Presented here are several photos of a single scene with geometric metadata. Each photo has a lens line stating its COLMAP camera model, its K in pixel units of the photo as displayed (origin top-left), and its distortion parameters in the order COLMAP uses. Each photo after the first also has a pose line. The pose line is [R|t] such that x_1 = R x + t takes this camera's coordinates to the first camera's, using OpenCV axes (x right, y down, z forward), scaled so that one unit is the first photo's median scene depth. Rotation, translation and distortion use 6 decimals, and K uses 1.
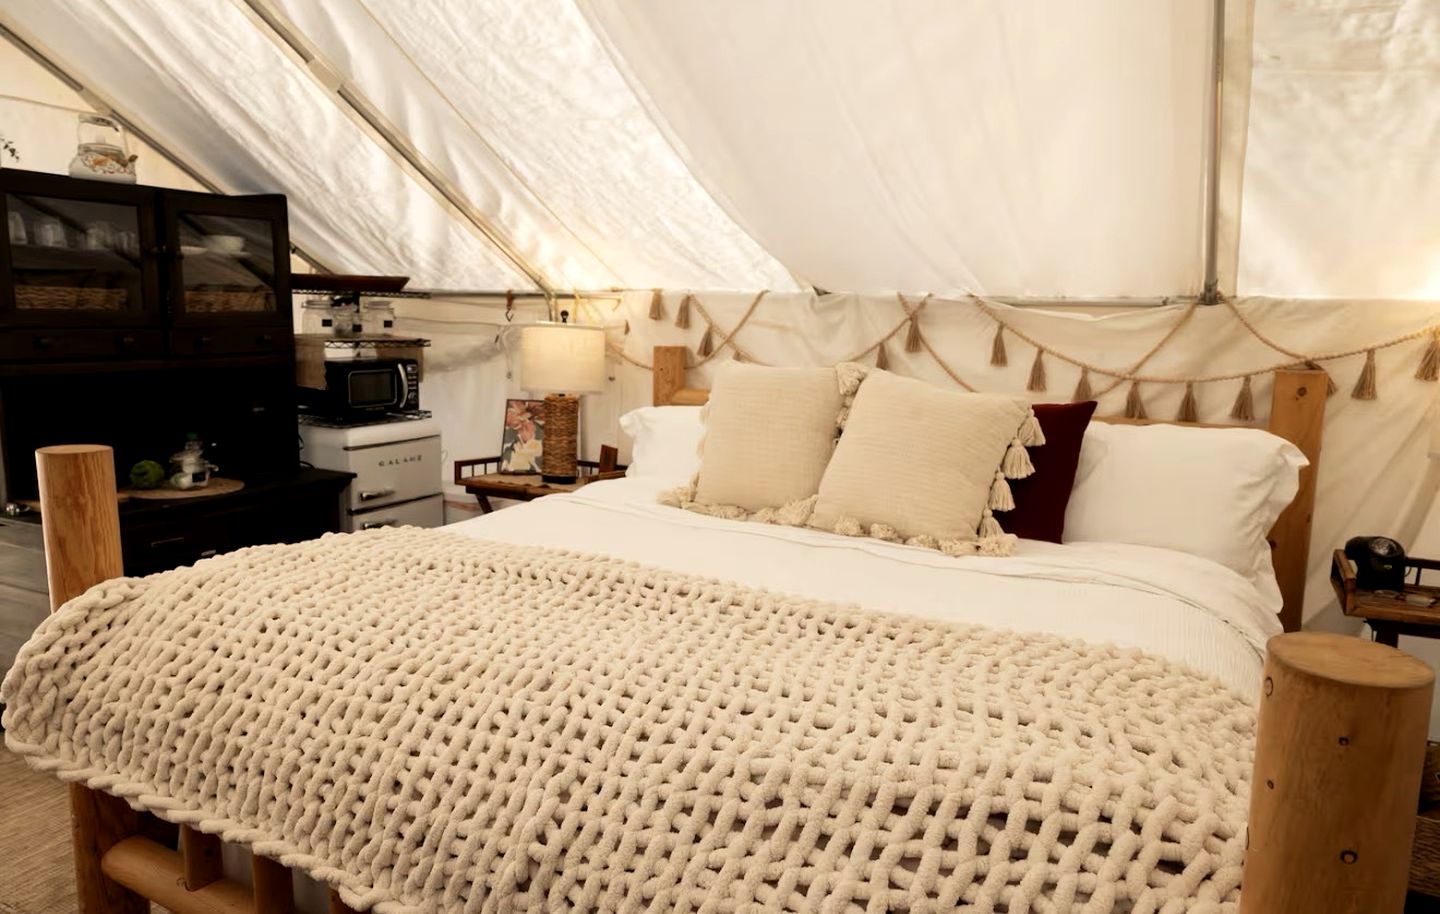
lens RADIAL K [[930.6, 0, 720.0], [0, 930.6, 457.0], [0, 0, 1]] dist [-0.004087, -0.000573]
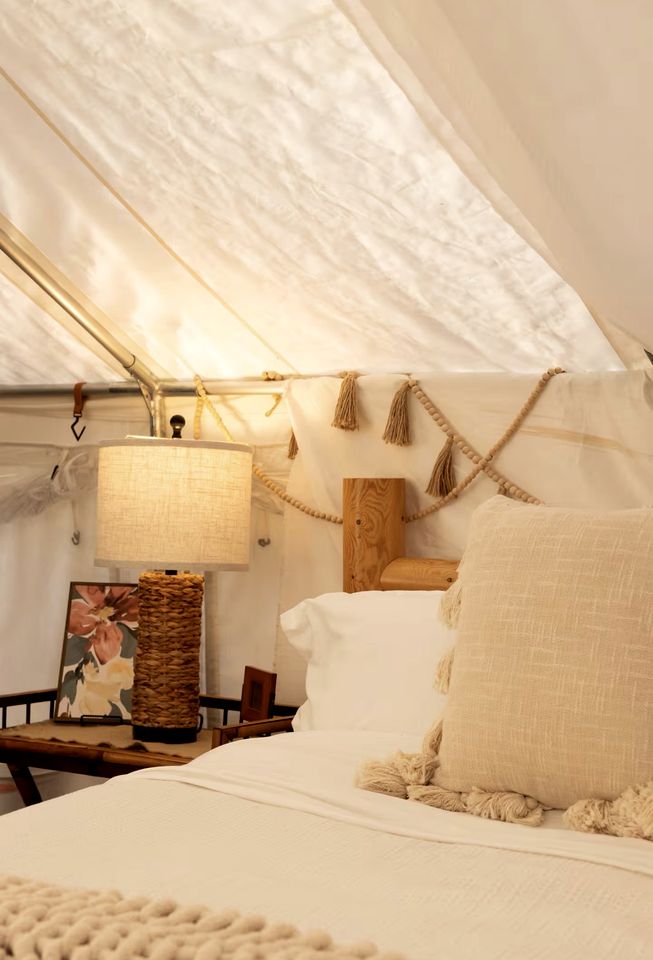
lens RADIAL K [[1590.6, 0, 326.5], [0, 1590.6, 480.0], [0, 0, 1]] dist [0.035408, 0.102921]
pose [[0.997184, -0.013890, -0.073698, -0.014381], [0.004449, 0.991923, -0.126761, -0.003684], [0.074864, 0.126077, 0.989192, 0.104714]]
